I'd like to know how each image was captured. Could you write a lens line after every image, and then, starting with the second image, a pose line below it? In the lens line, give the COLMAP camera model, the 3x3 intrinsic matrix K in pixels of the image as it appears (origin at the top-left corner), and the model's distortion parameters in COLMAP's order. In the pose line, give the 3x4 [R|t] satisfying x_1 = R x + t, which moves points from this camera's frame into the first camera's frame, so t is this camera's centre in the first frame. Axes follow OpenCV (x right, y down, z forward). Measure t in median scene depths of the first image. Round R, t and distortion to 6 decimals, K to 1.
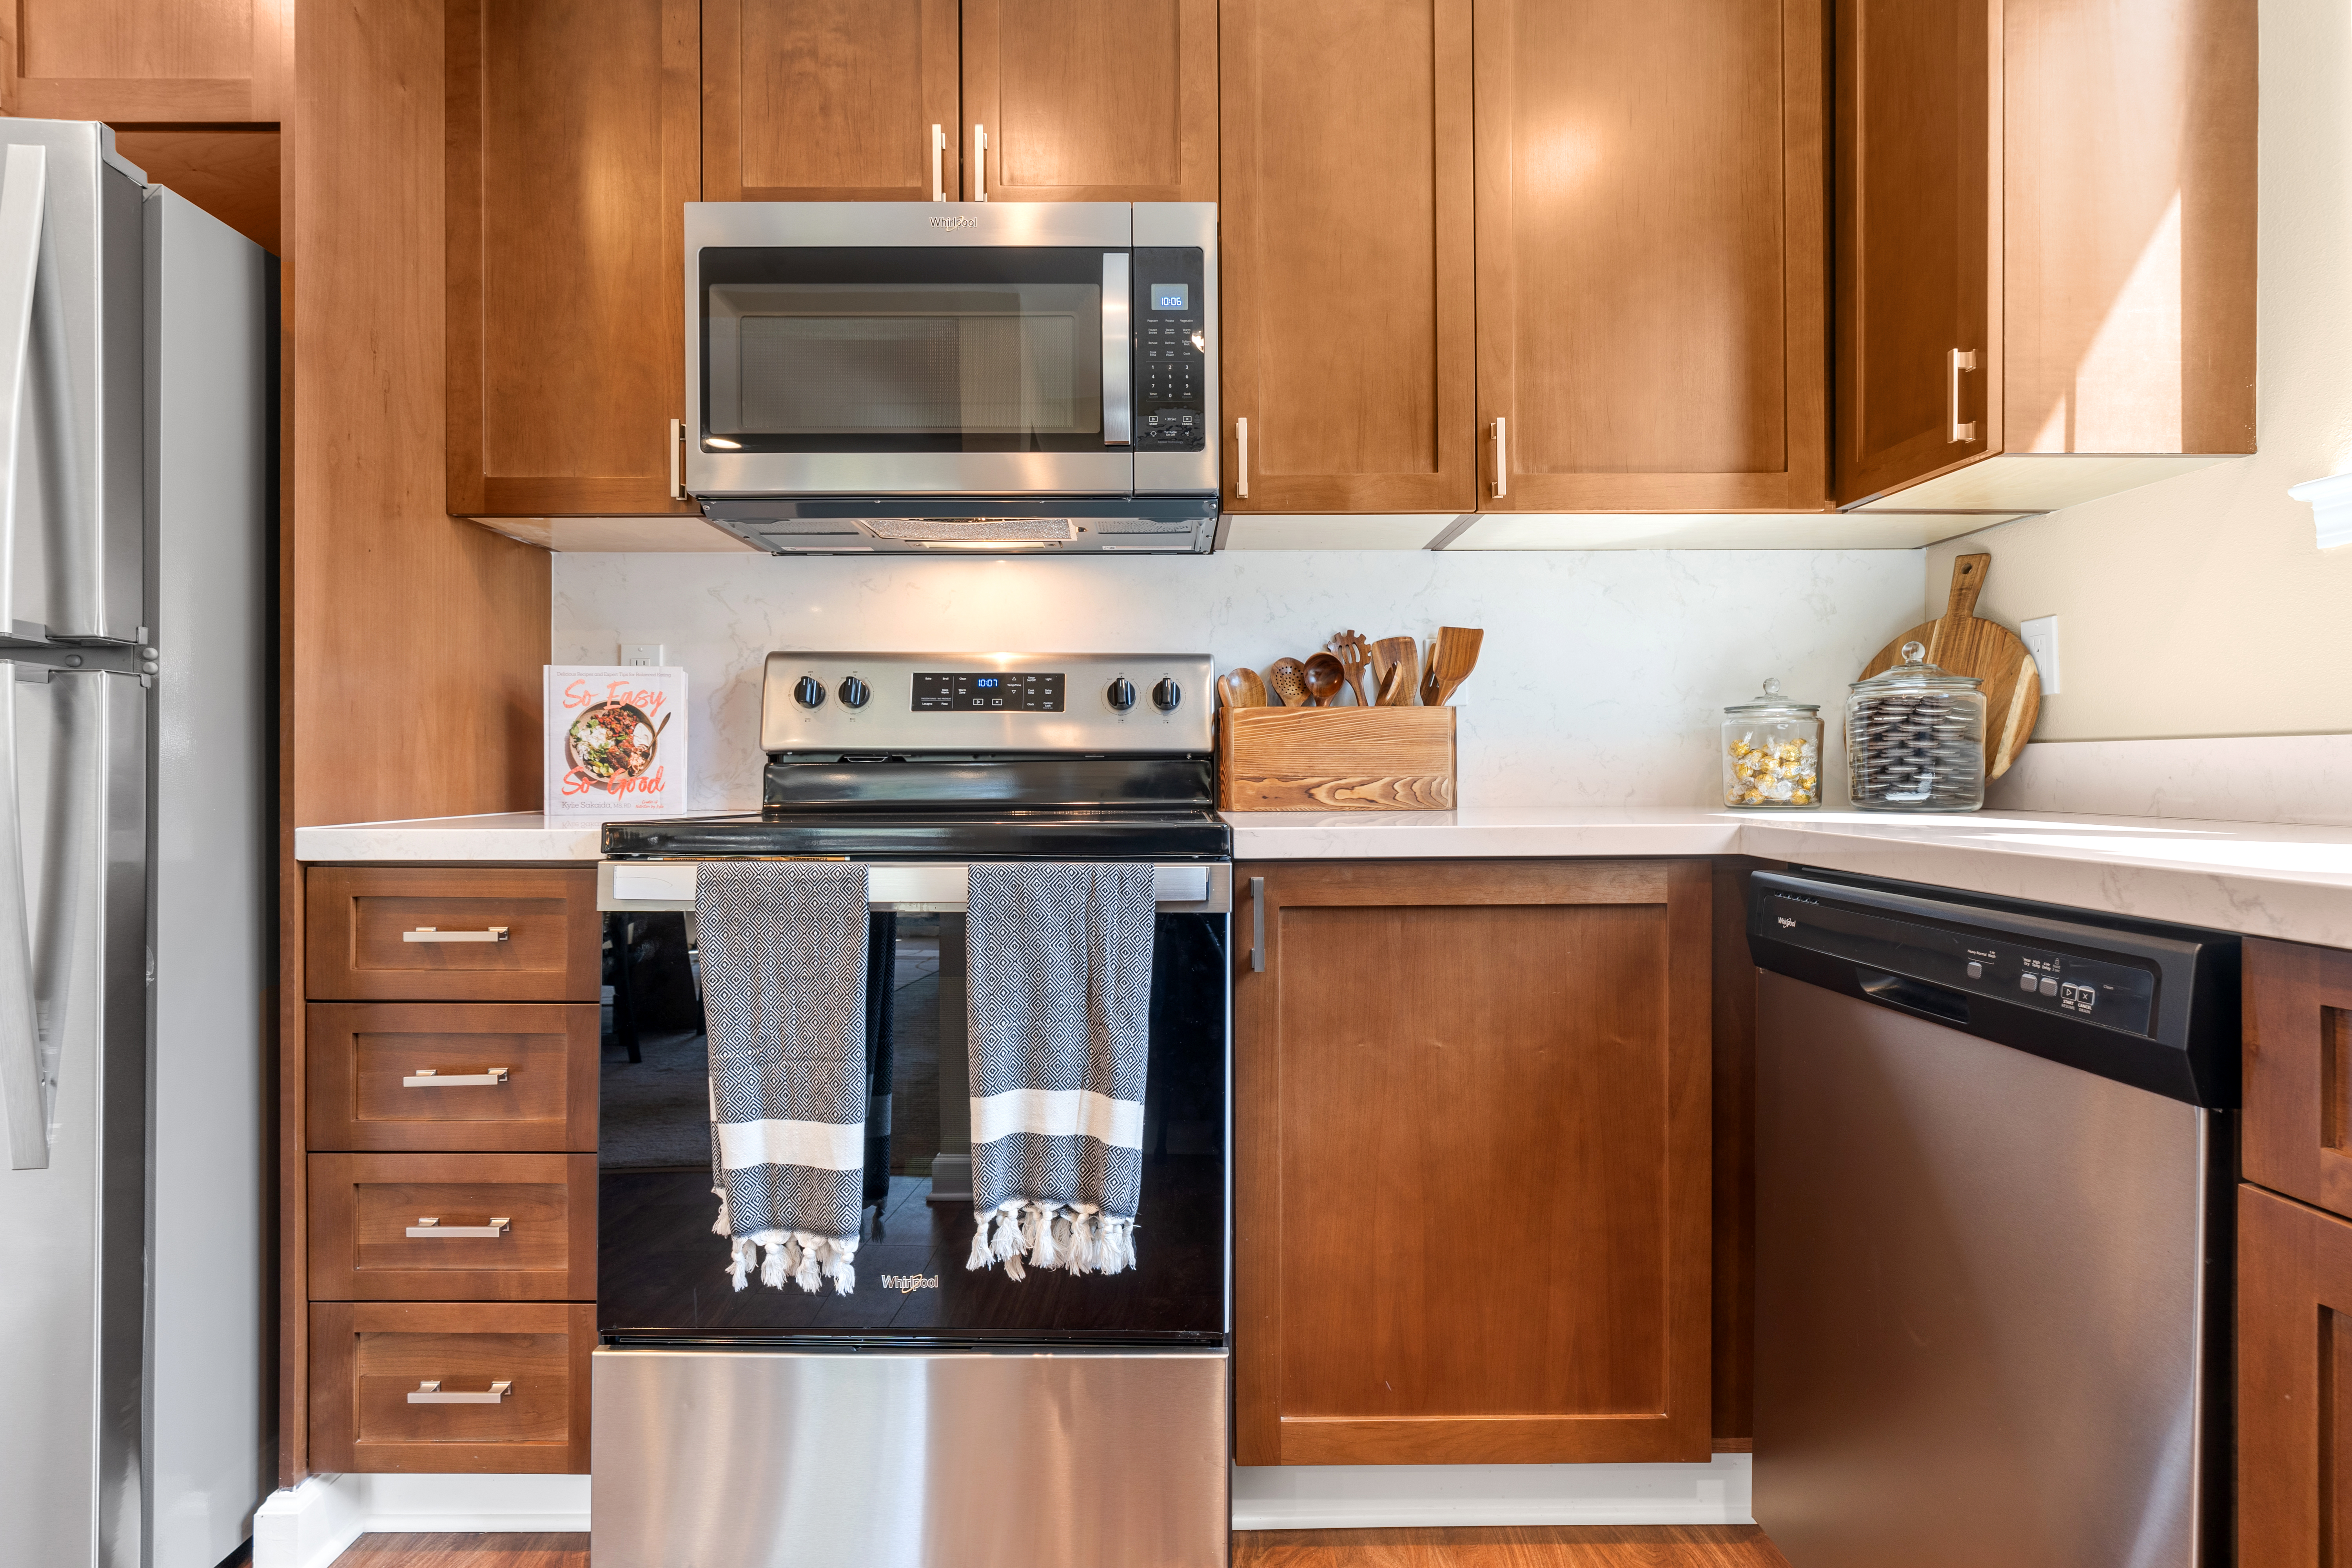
lens RADIAL K [[1185.3, 0, 1175.7], [0, 1185.3, 768.4], [0, 0, 1]] dist [-0.002703, -0.000384]
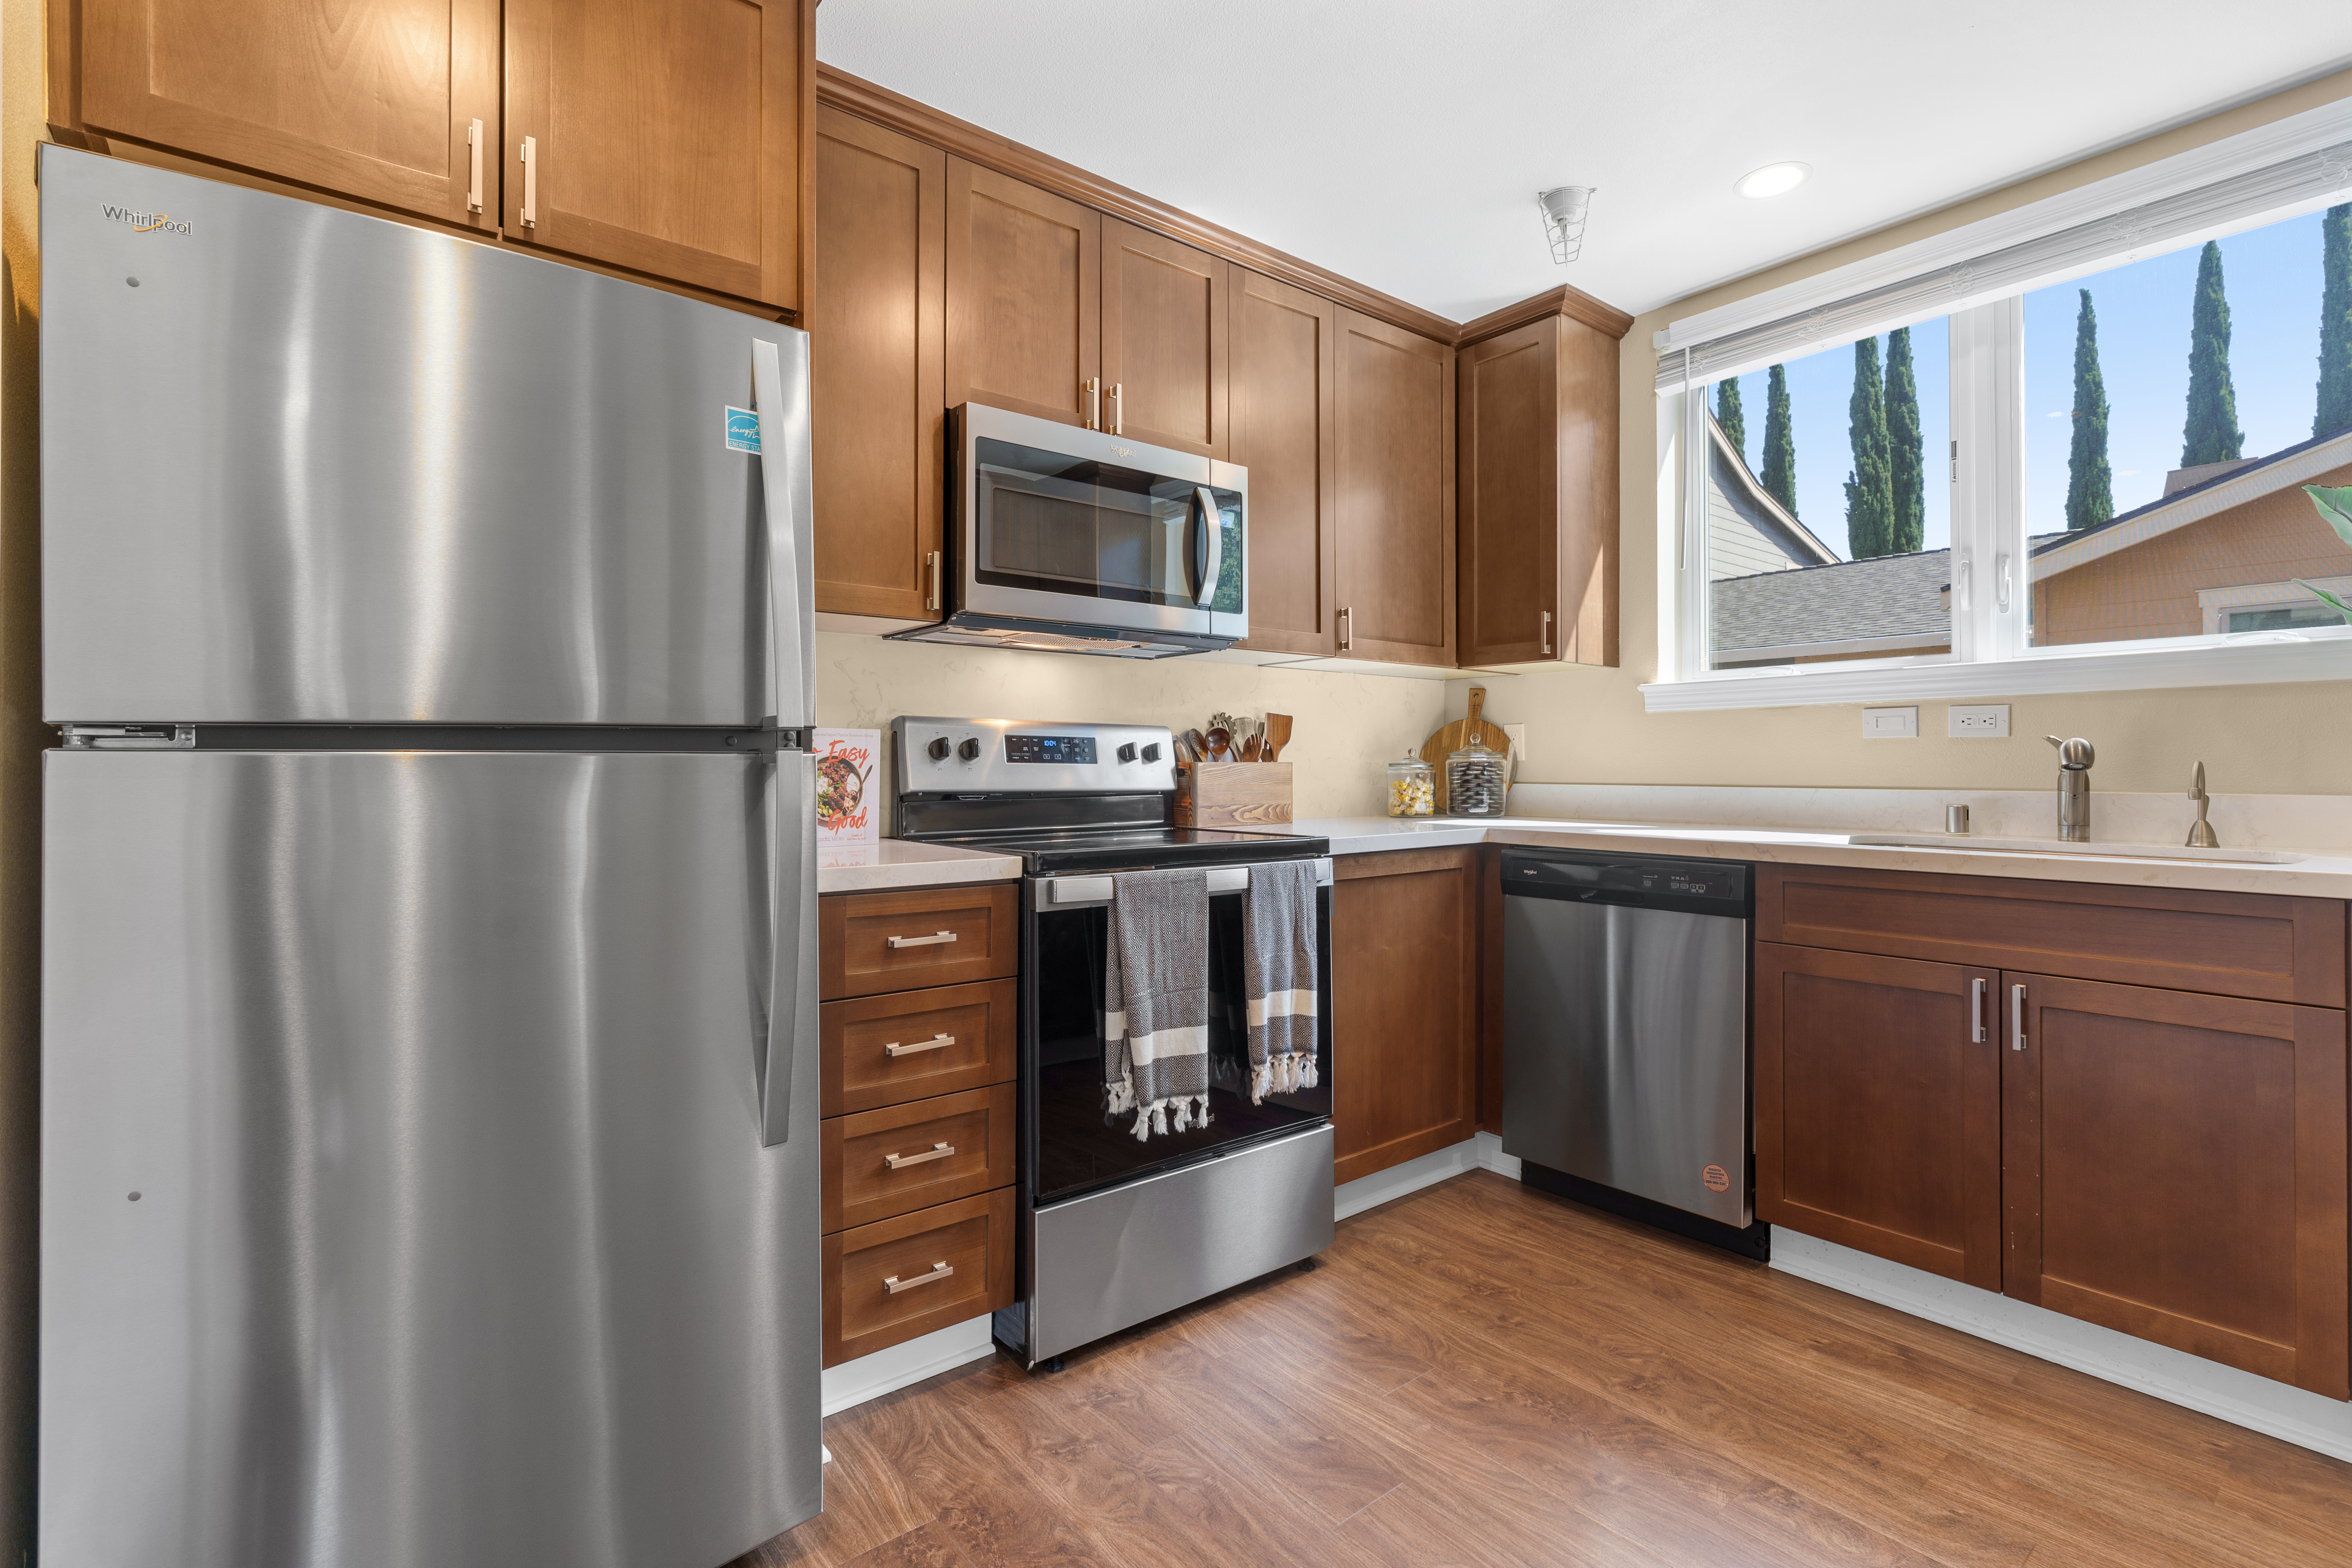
lens RADIAL K [[1066.6, 0, 1177.5], [0, 1066.6, 754.5], [0, 0, 1]] dist [-0.005598, -0.000020]
pose [[0.785727, 0.010248, 0.618488, -0.957993], [-0.002587, 0.999908, -0.013281, -0.047887], [-0.618568, 0.008836, 0.785682, -0.125353]]
